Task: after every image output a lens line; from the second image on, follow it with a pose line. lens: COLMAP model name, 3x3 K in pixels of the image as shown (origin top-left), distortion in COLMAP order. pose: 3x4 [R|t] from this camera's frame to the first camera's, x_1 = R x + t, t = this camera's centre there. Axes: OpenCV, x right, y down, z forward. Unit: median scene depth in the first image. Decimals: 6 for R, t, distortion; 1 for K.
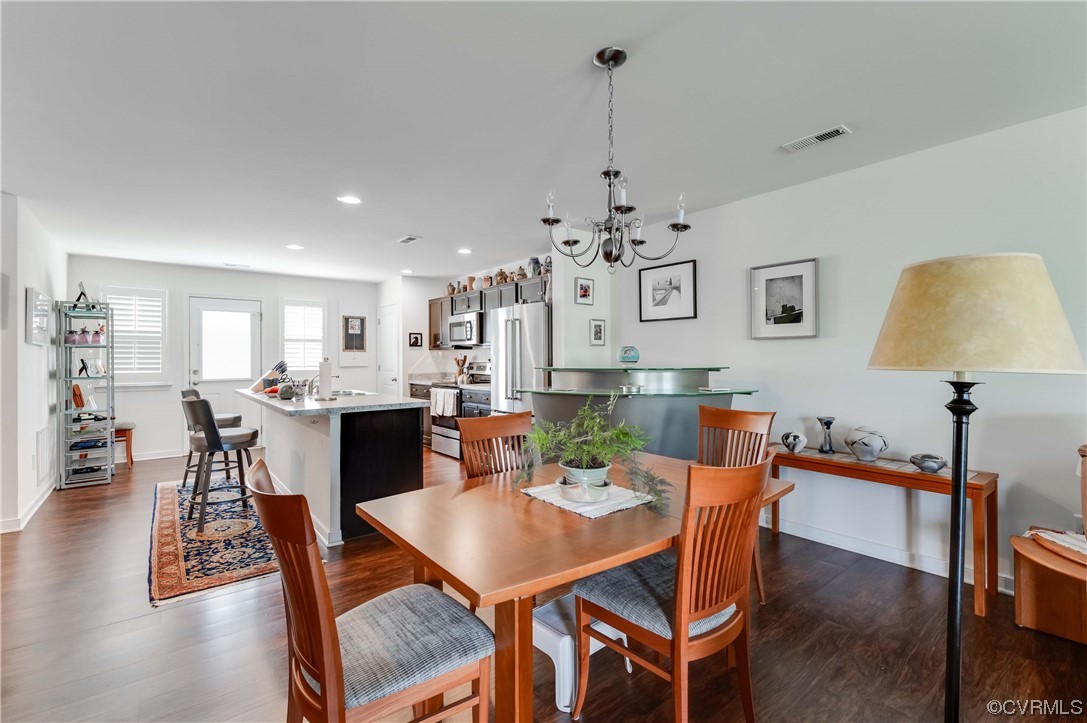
lens RADIAL K [[493.3, 0, 542.5], [0, 493.3, 360.8], [0, 0, 1]] dist [0.000432, 0.000332]
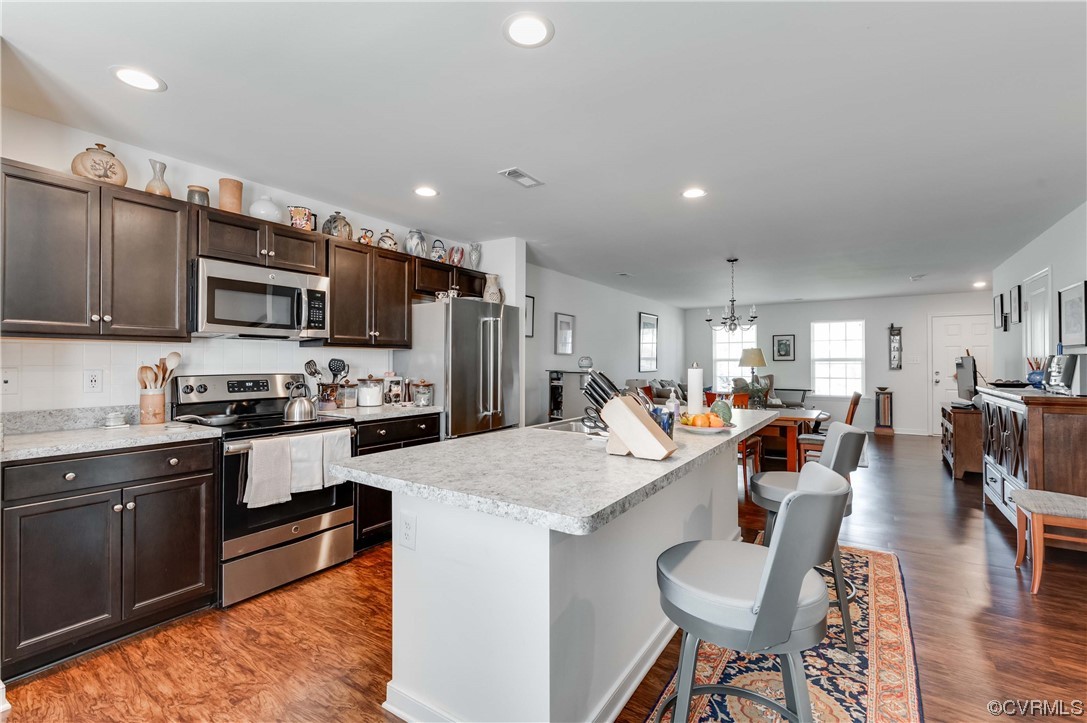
lens RADIAL K [[493.3, 0, 542.6], [0, 493.3, 359.7], [0, 0, 1]] dist [0.000432, 0.000332]
pose [[-0.322552, 0.011134, 0.946486, -1.422978], [0.002692, 0.999938, -0.010846, -0.005142], [-0.946548, -0.000950, -0.322562, 1.895413]]
